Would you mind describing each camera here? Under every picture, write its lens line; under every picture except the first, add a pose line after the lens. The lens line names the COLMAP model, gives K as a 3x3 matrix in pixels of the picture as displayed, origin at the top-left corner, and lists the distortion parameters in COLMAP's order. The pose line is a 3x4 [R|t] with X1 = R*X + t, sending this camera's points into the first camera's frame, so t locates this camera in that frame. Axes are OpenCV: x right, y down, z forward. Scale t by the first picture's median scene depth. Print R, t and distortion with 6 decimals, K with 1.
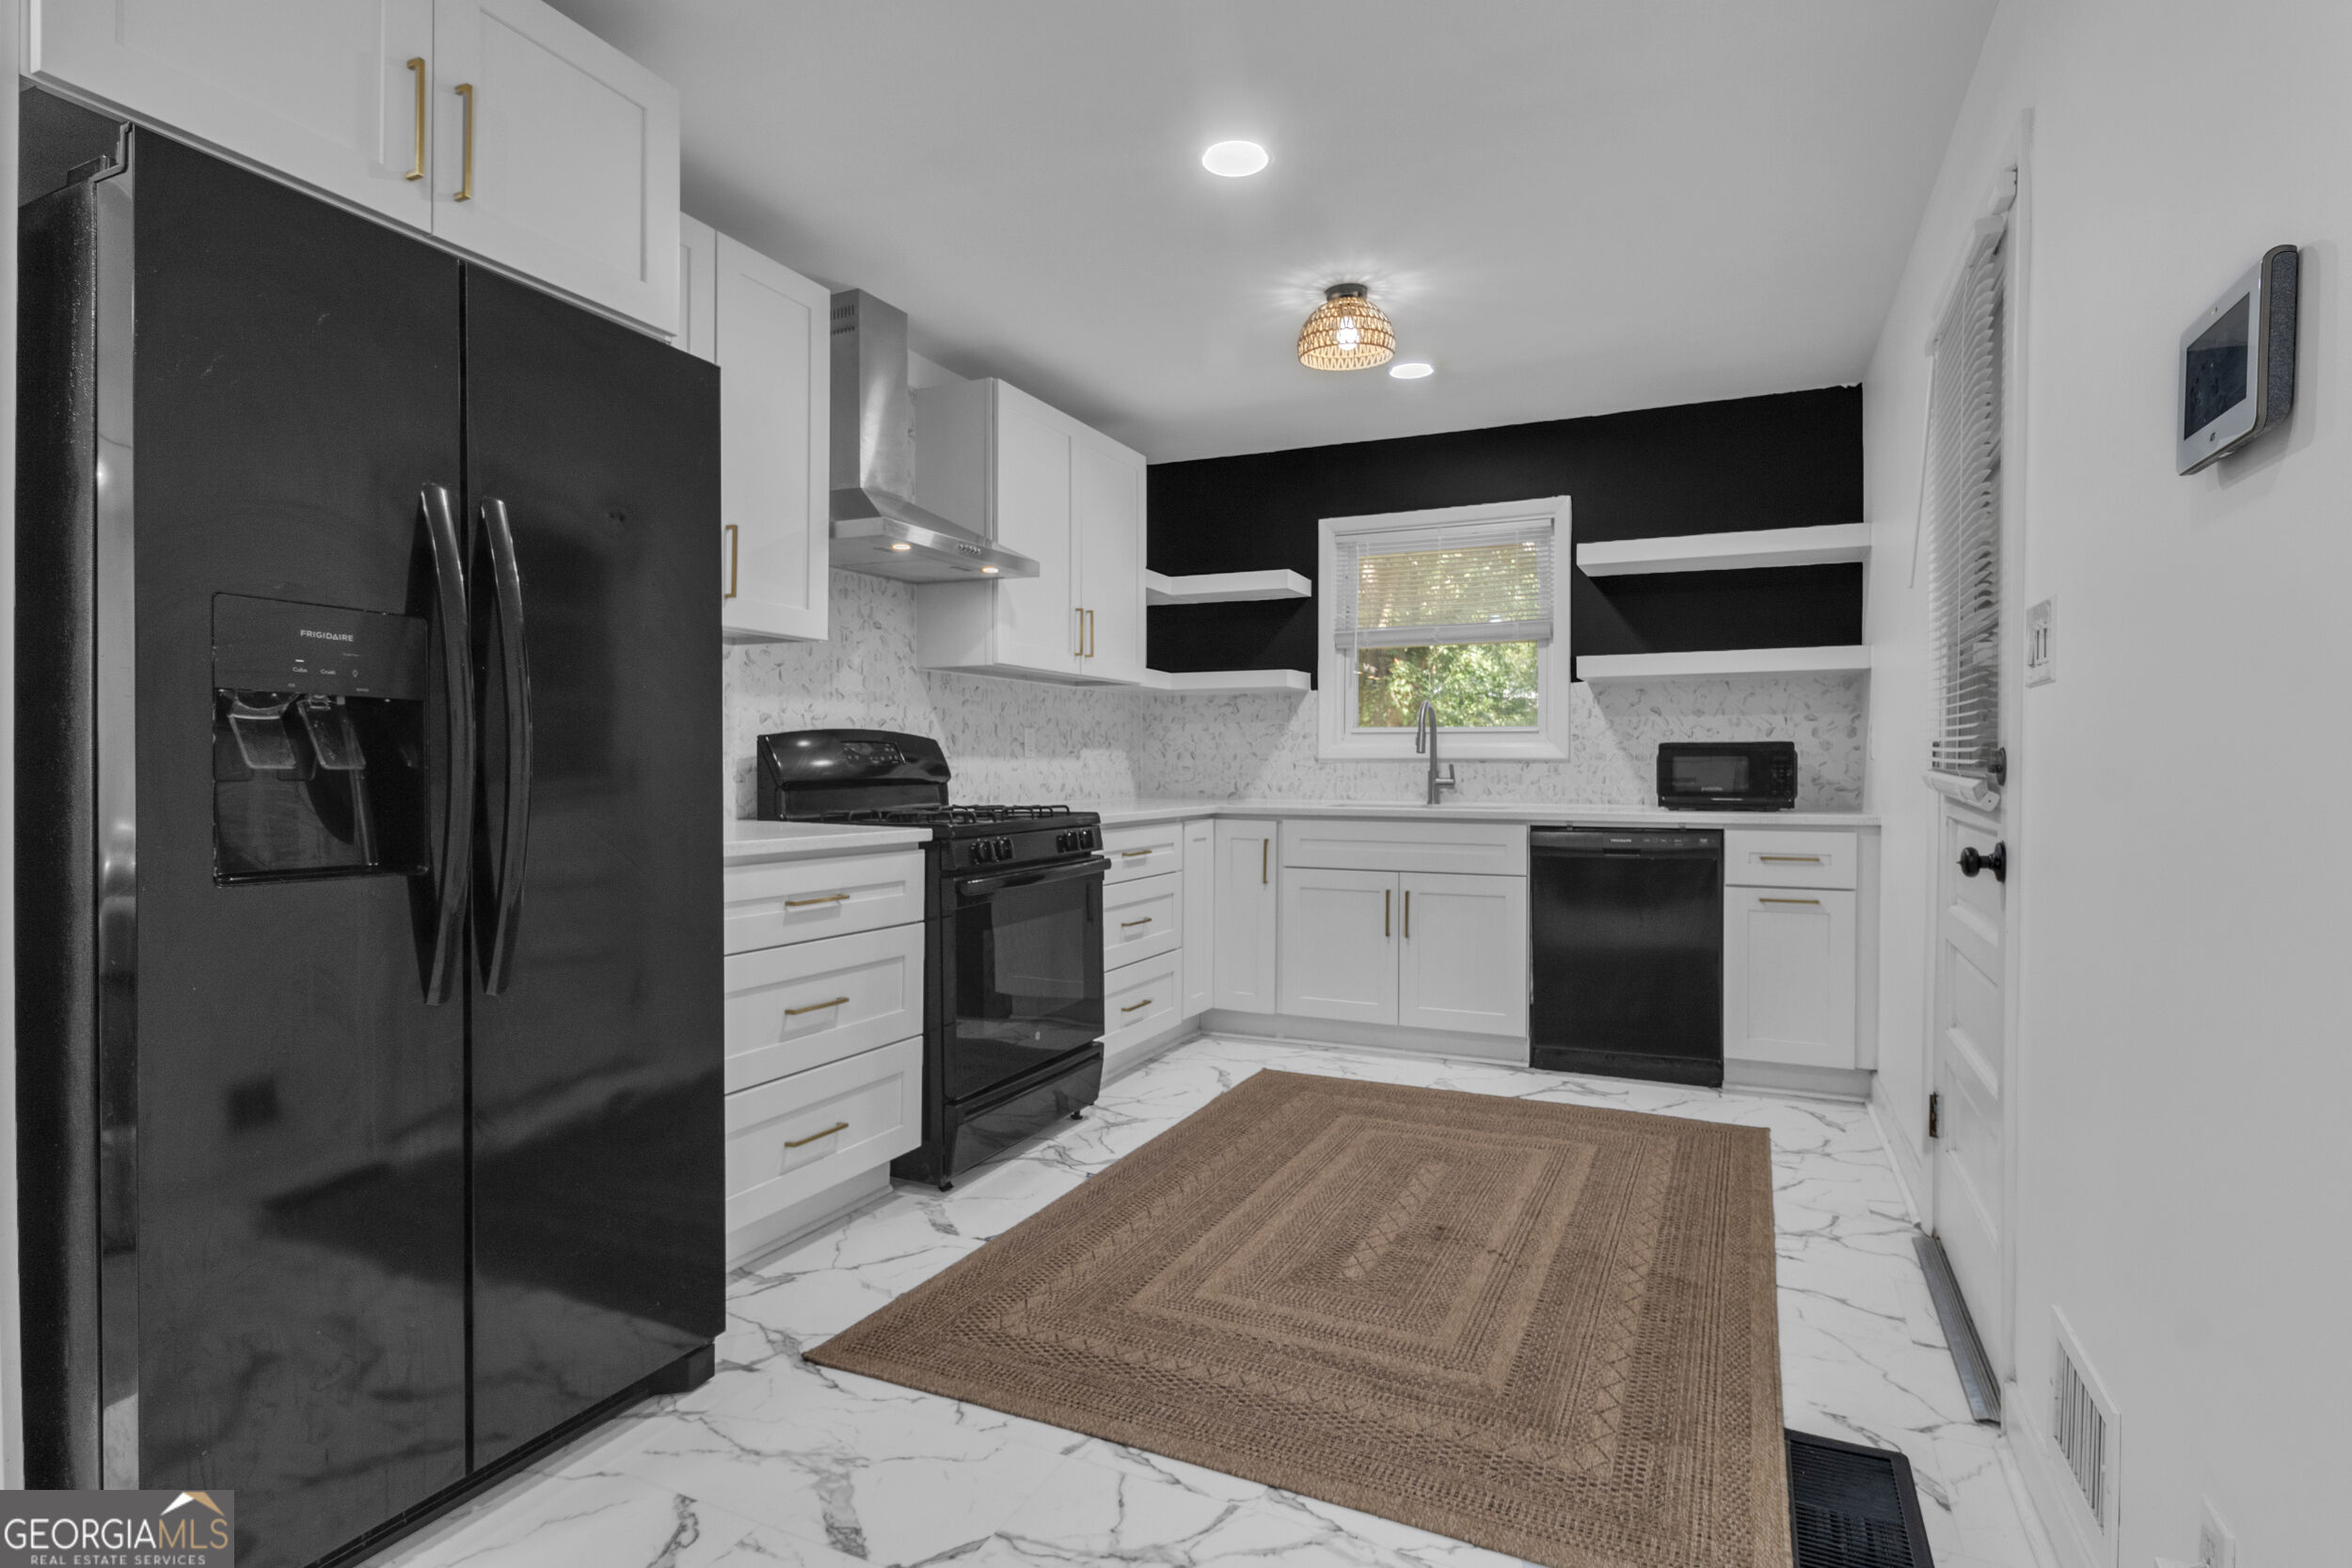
lens RADIAL K [[1209.1, 0, 1186.0], [0, 1209.1, 785.6], [0, 0, 1]] dist [-0.003865, -0.000114]
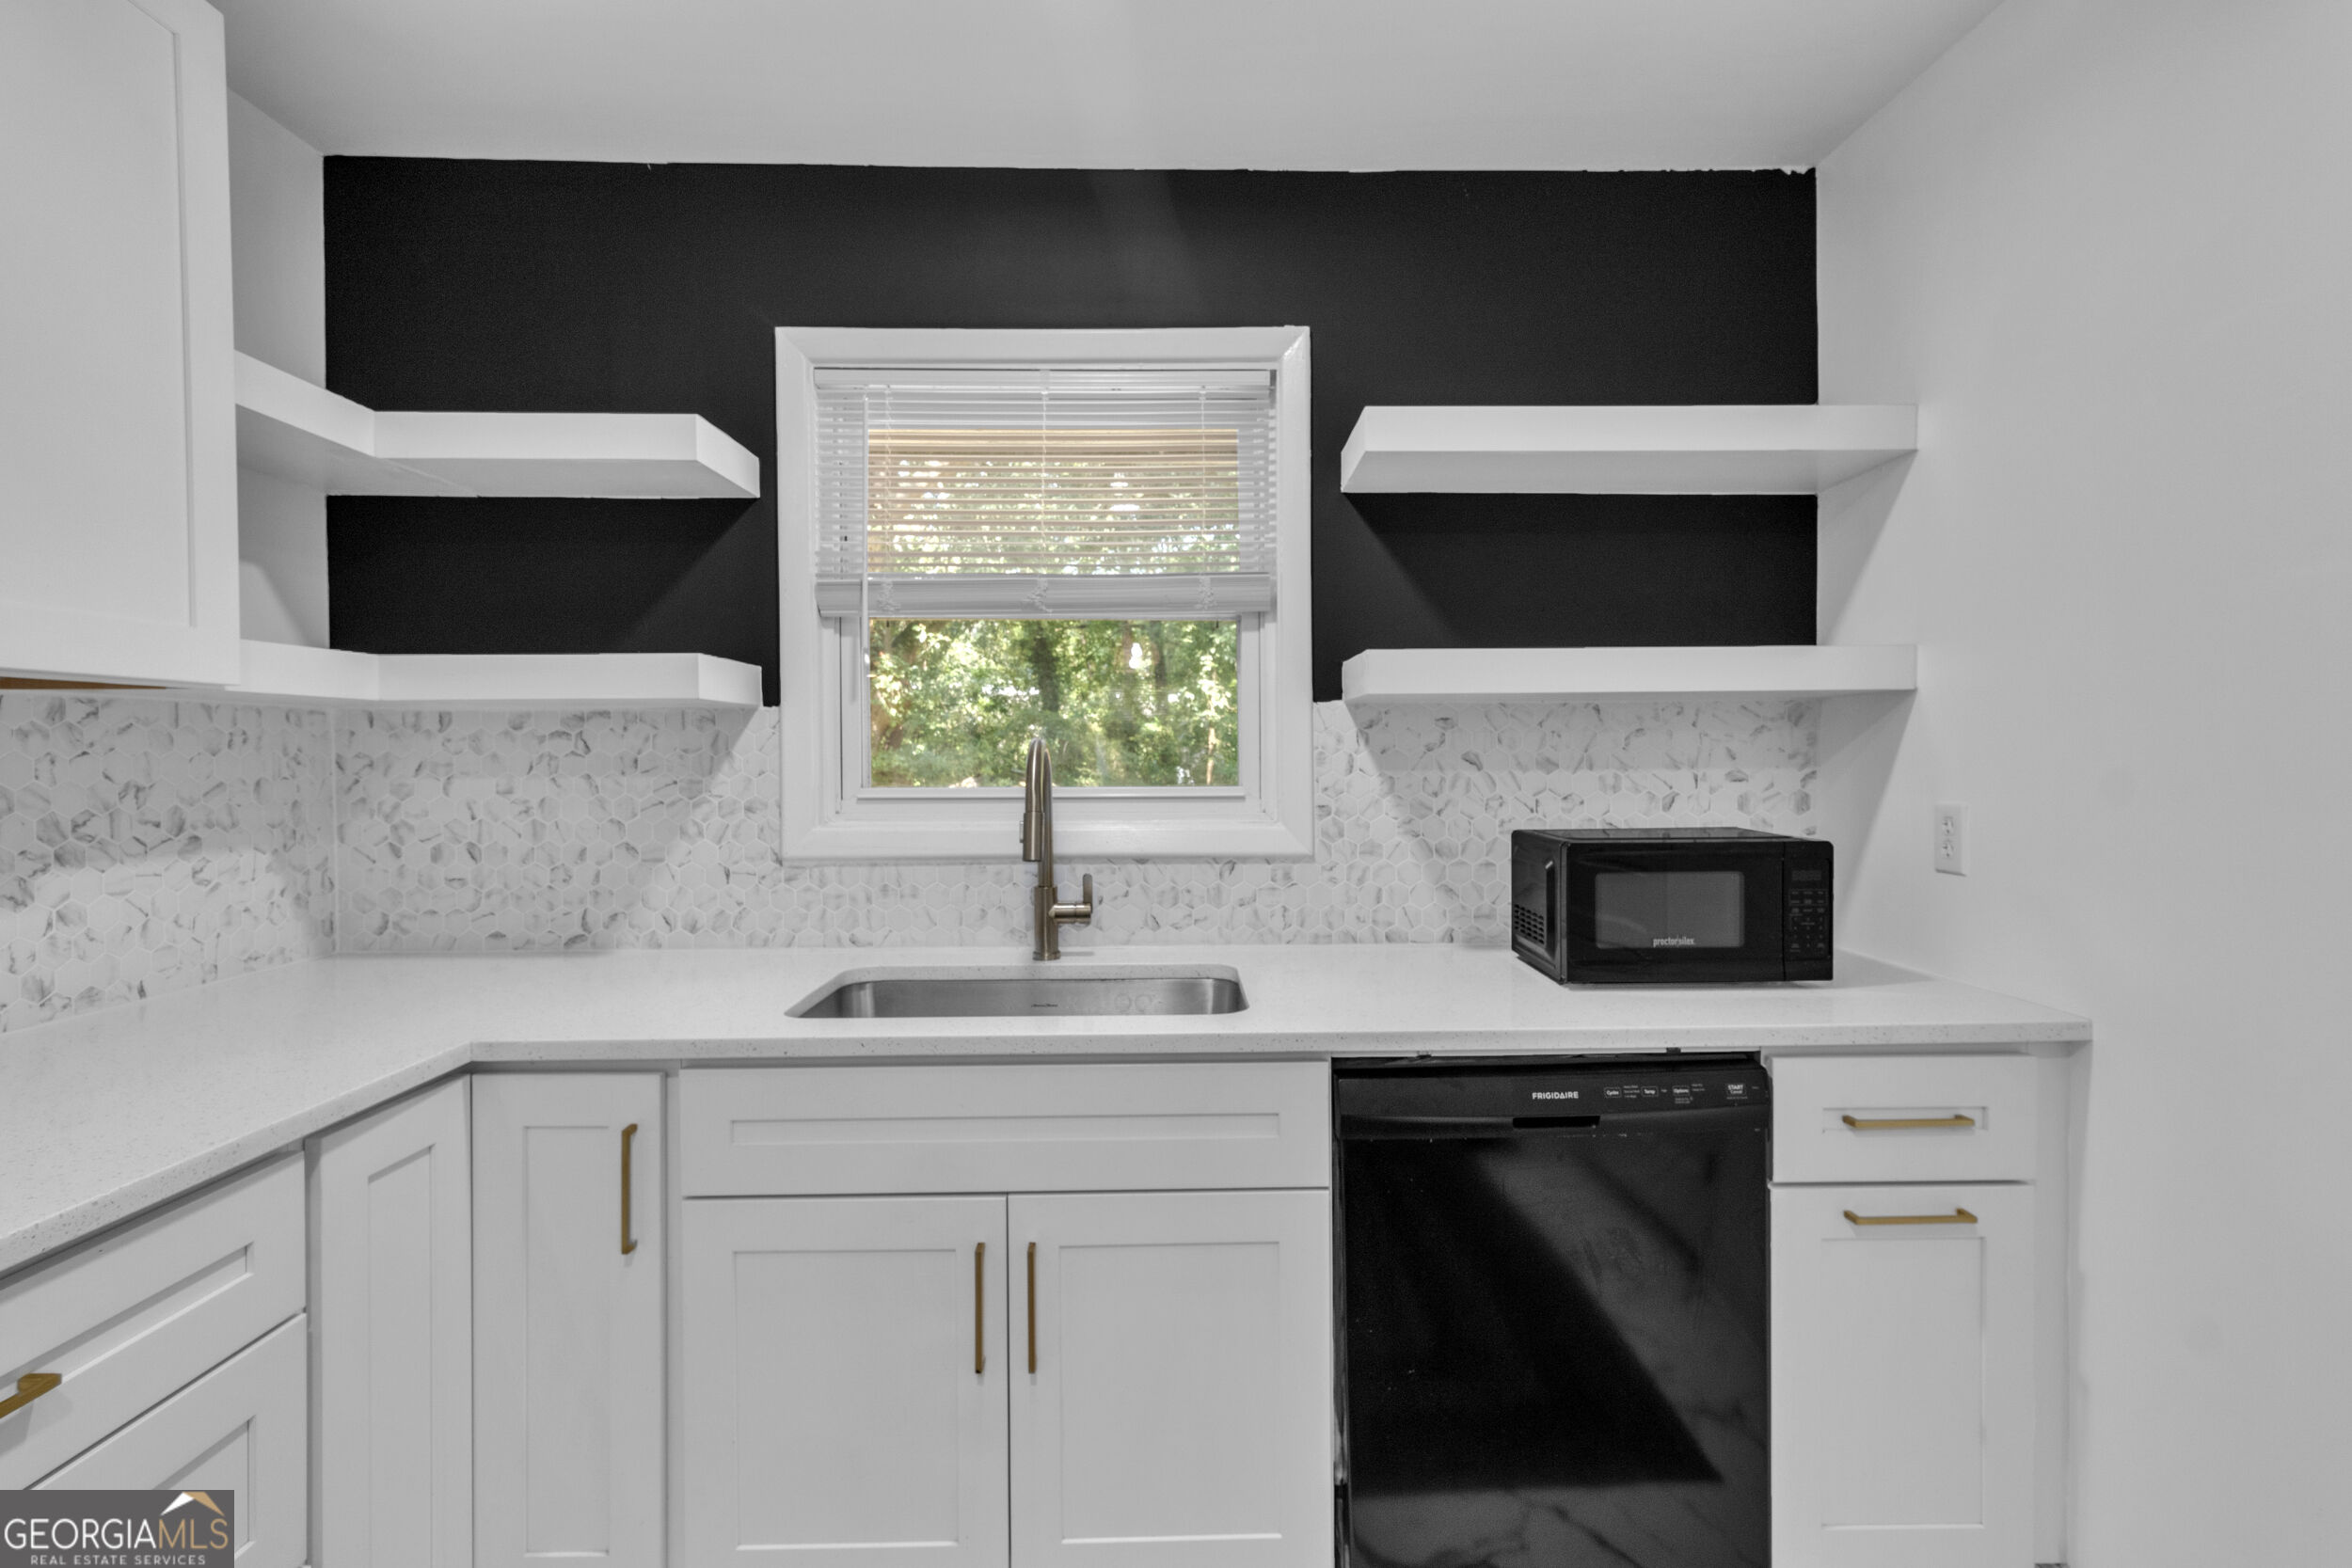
lens RADIAL K [[1113.4, 0, 1188.6], [0, 1113.4, 774.3], [0, 0, 1]] dist [0.008802, -0.000926]
pose [[0.899181, -0.014289, 0.437344, 0.068262], [0.013322, 0.999897, 0.005279, -0.057345], [-0.437375, 0.001079, 0.899279, 0.596809]]
